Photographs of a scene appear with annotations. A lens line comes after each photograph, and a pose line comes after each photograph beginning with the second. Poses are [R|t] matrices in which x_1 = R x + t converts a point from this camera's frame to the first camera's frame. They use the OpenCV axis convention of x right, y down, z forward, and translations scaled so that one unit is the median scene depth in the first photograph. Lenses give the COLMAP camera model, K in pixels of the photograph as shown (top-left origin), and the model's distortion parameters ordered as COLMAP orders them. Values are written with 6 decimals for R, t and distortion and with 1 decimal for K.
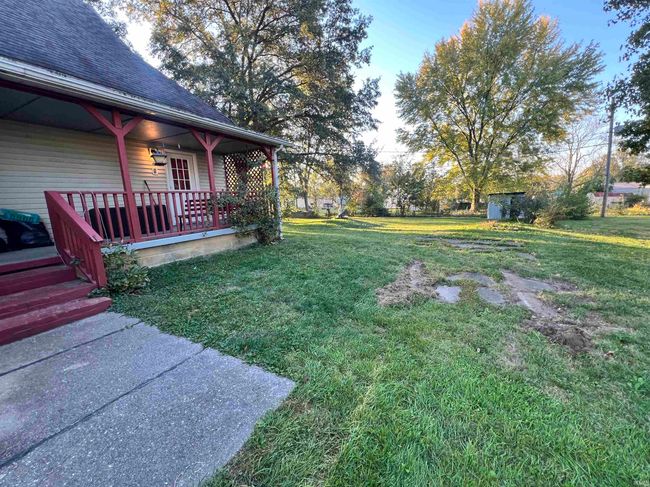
lens RADIAL K [[259.7, 0, 324.5], [0, 259.7, 242.2], [0, 0, 1]] dist [-0.002882, 0.000501]
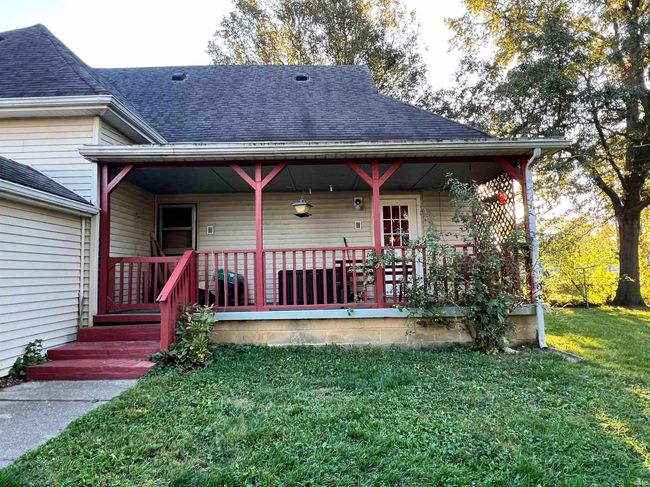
lens RADIAL K [[383.0, 0, 324.4], [0, 383.0, 243.3], [0, 0, 1]] dist [0.001860, -0.001191]
pose [[0.469399, -0.045349, -0.881821, 0.353258], [-0.149404, 0.980201, -0.129938, -0.063761], [0.870255, 0.192740, 0.453330, 0.457142]]
